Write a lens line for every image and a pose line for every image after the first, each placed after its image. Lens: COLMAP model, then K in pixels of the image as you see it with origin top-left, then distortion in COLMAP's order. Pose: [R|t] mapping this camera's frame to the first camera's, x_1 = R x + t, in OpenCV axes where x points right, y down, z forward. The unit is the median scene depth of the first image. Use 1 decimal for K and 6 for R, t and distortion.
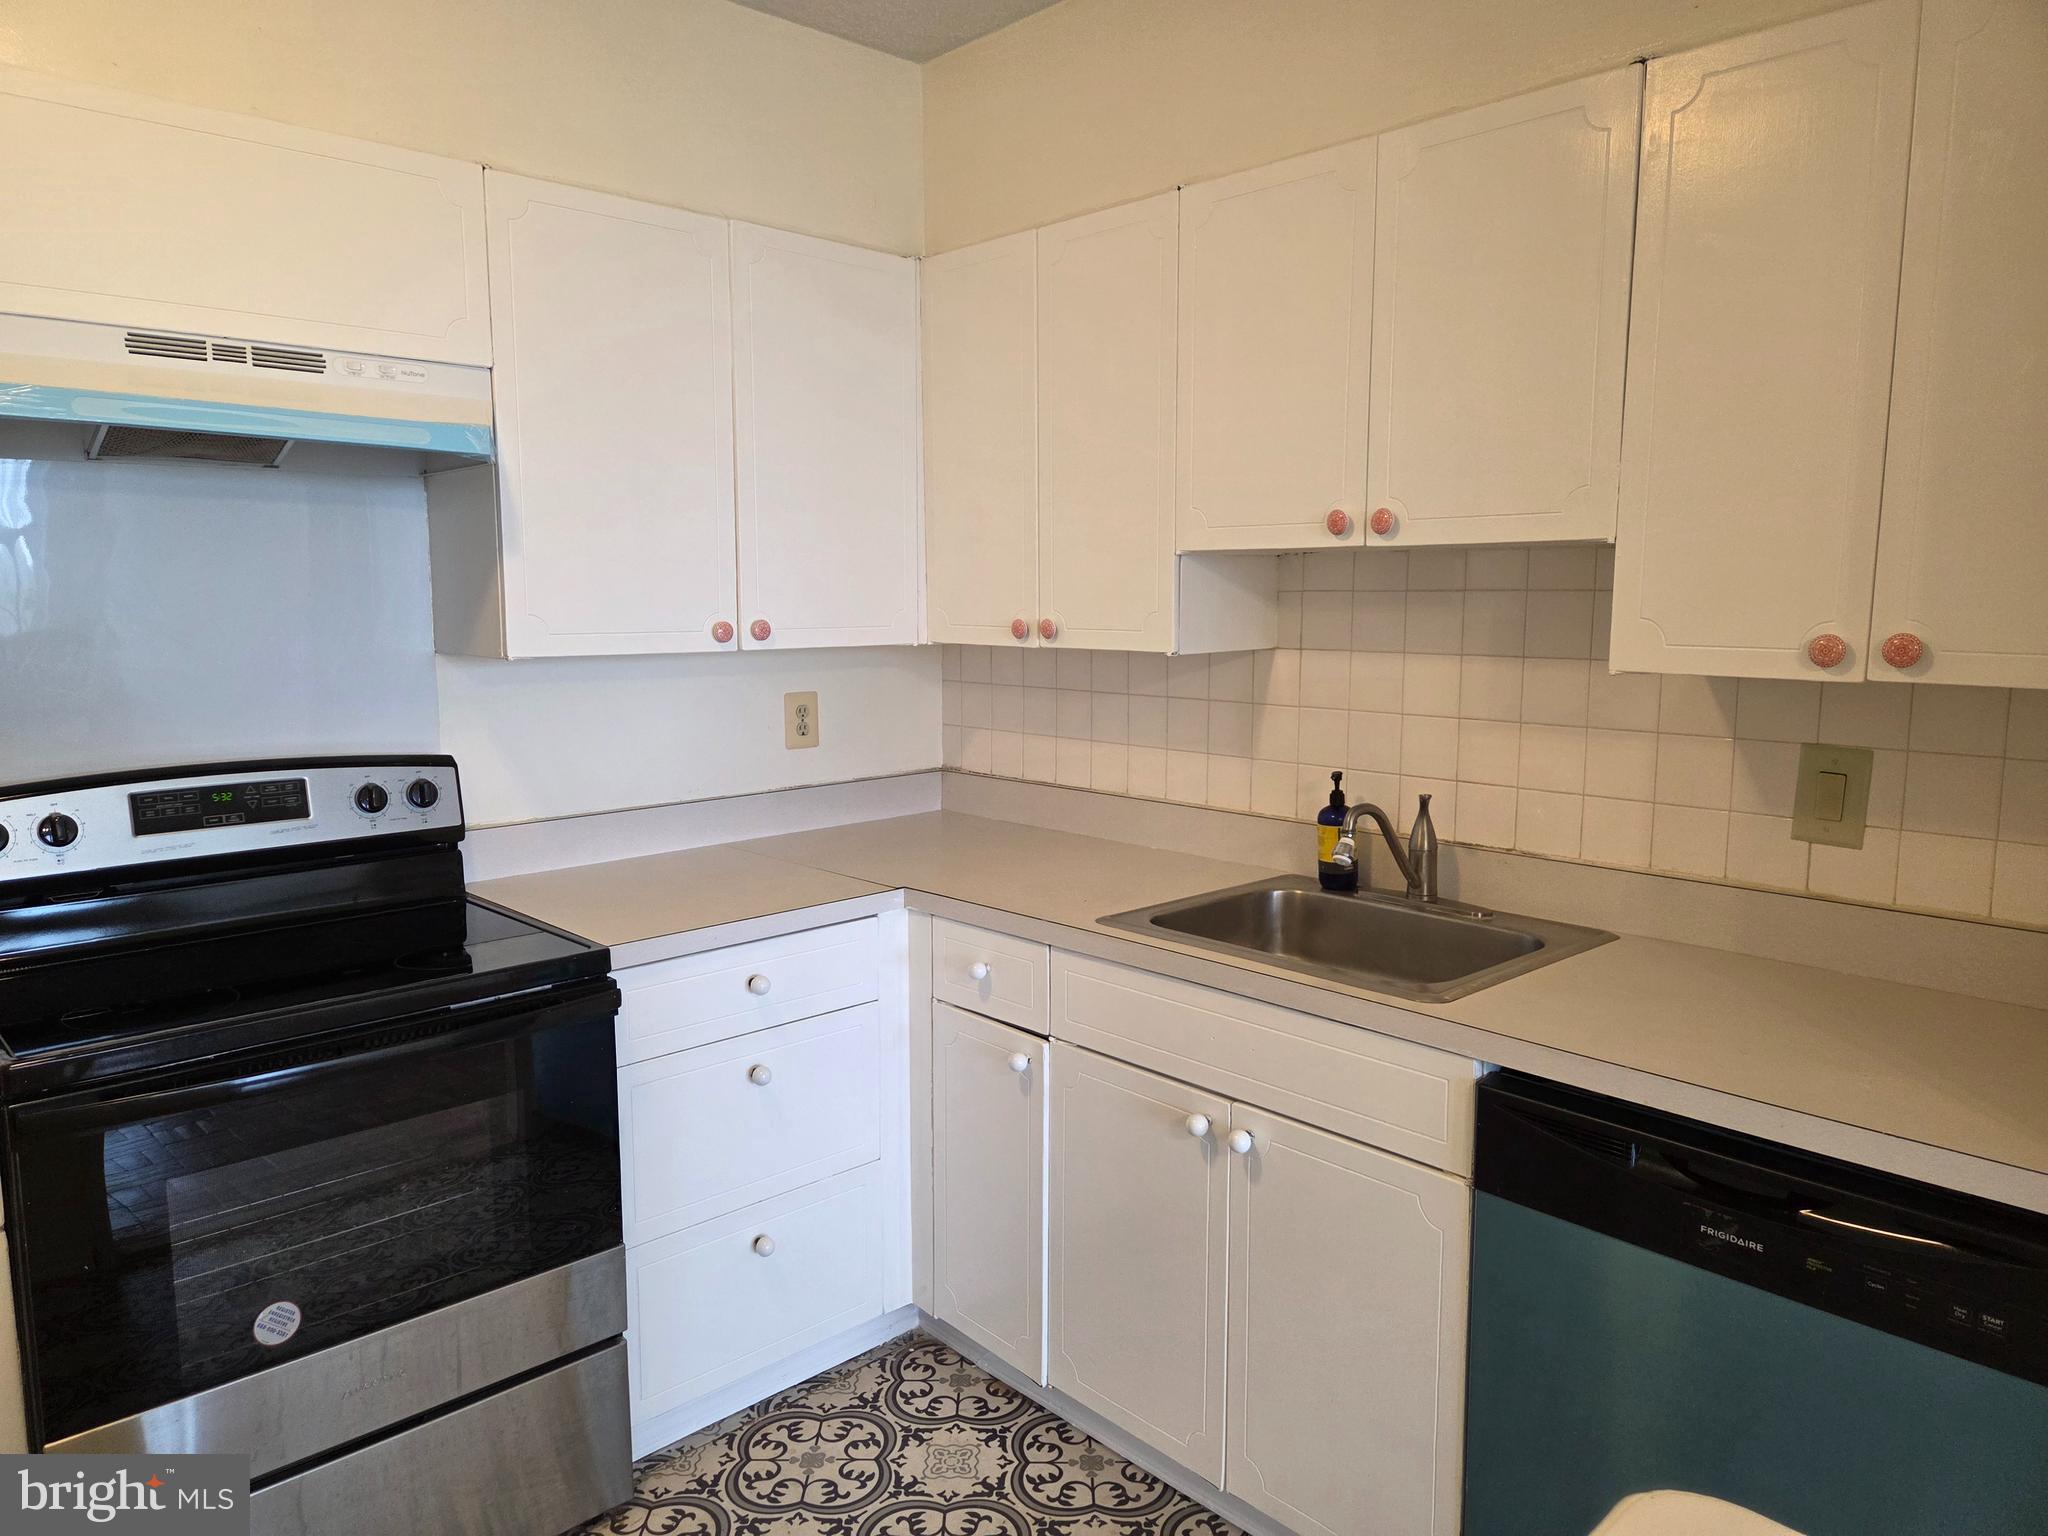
lens RADIAL K [[1372.9, 0, 1024.0], [0, 1372.9, 768.0], [0, 0, 1]] dist [0.010736, -0.002050]
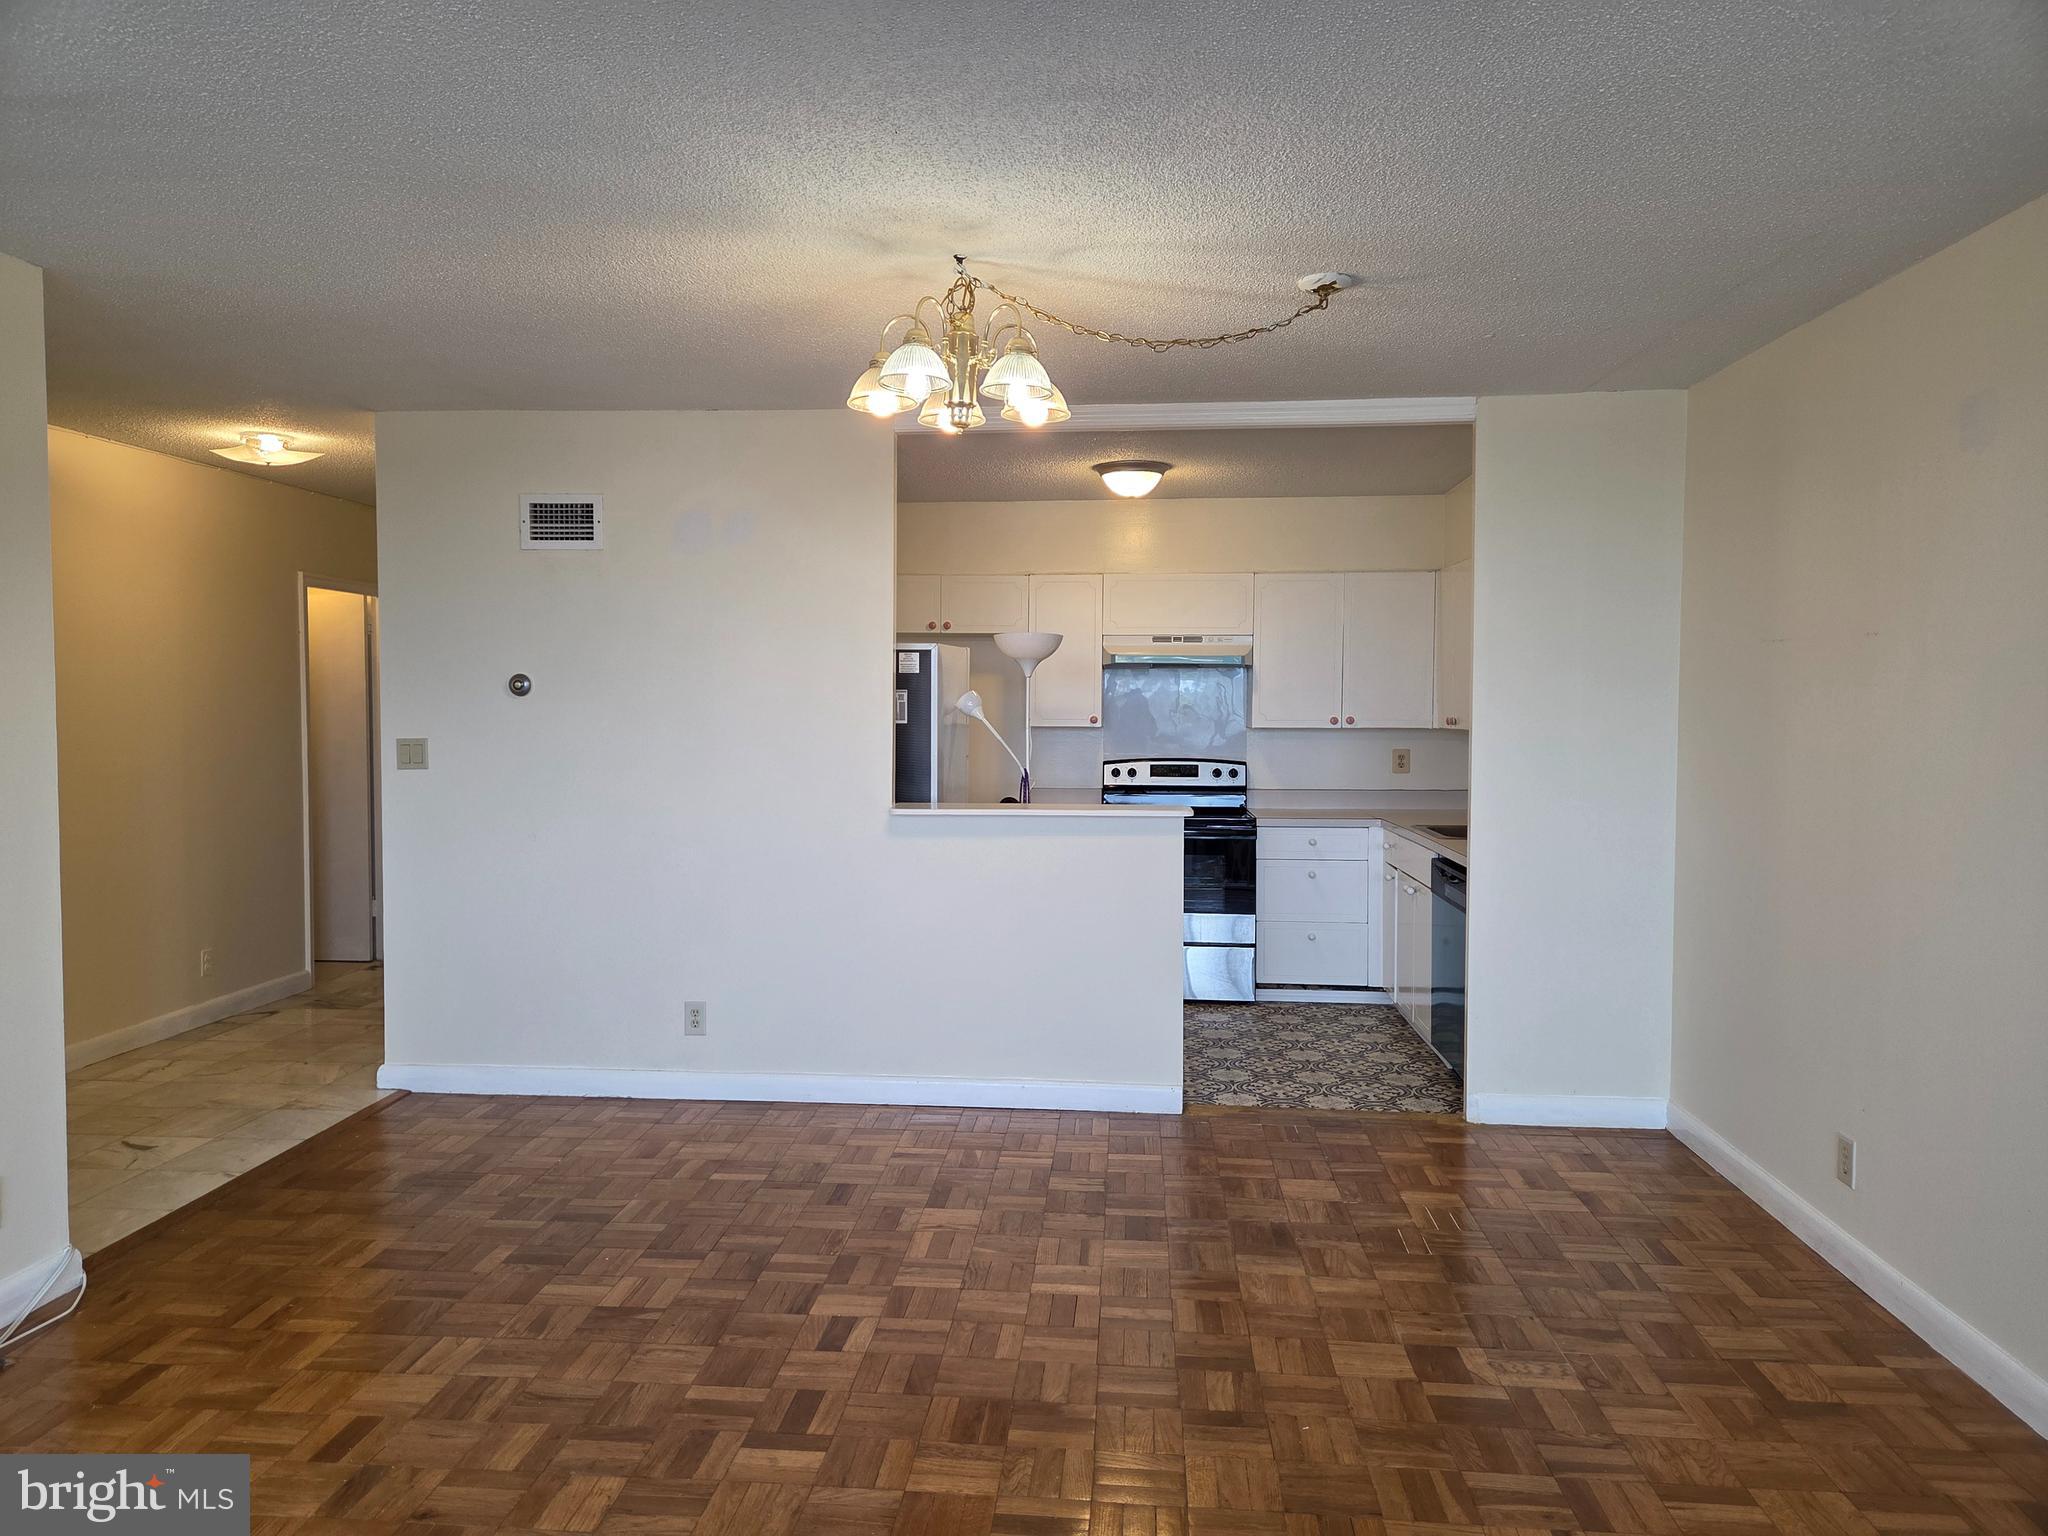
lens RADIAL K [[1372.9, 0, 1024.0], [0, 1372.9, 768.0], [0, 0, 1]] dist [0.010736, -0.002050]
pose [[0.667150, 0.031184, -0.744270, 1.577589], [-0.098195, 0.994086, -0.046370, 0.203260], [0.738423, 0.104020, 0.666267, -1.412093]]
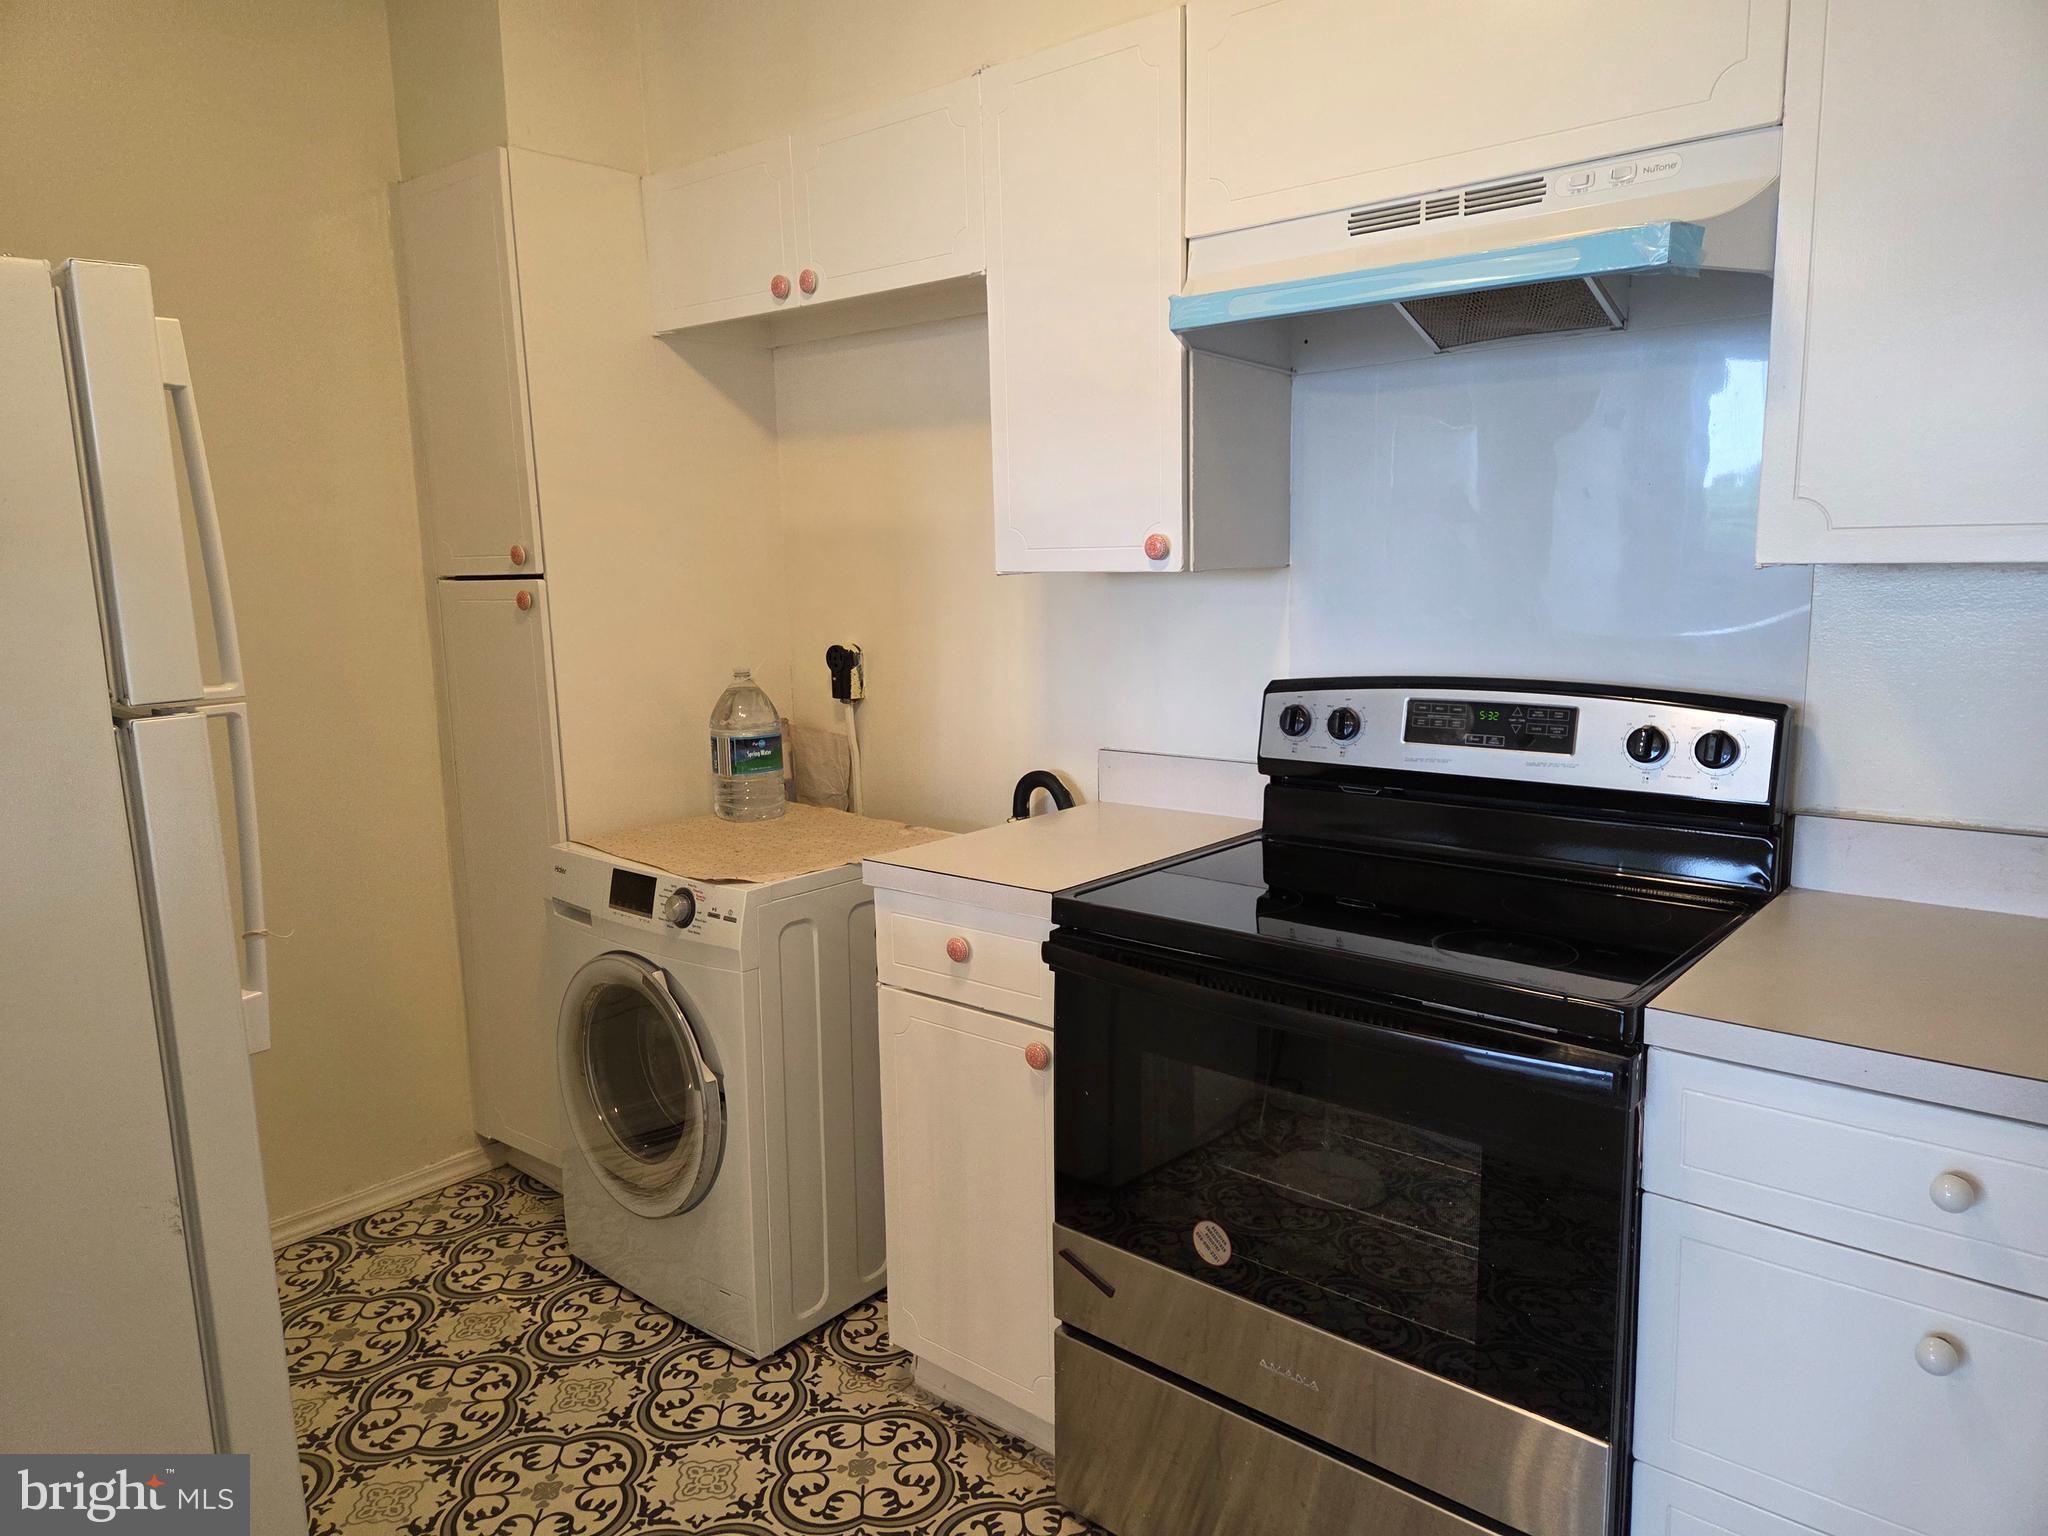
lens RADIAL K [[1372.9, 0, 1024.0], [0, 1372.9, 768.0], [0, 0, 1]] dist [0.010736, -0.002050]
pose [[0.093332, 0.155636, -0.983395, 0.276657], [-0.104145, 0.983814, 0.145818, -0.043546], [0.990173, 0.088806, 0.108031, 0.588943]]
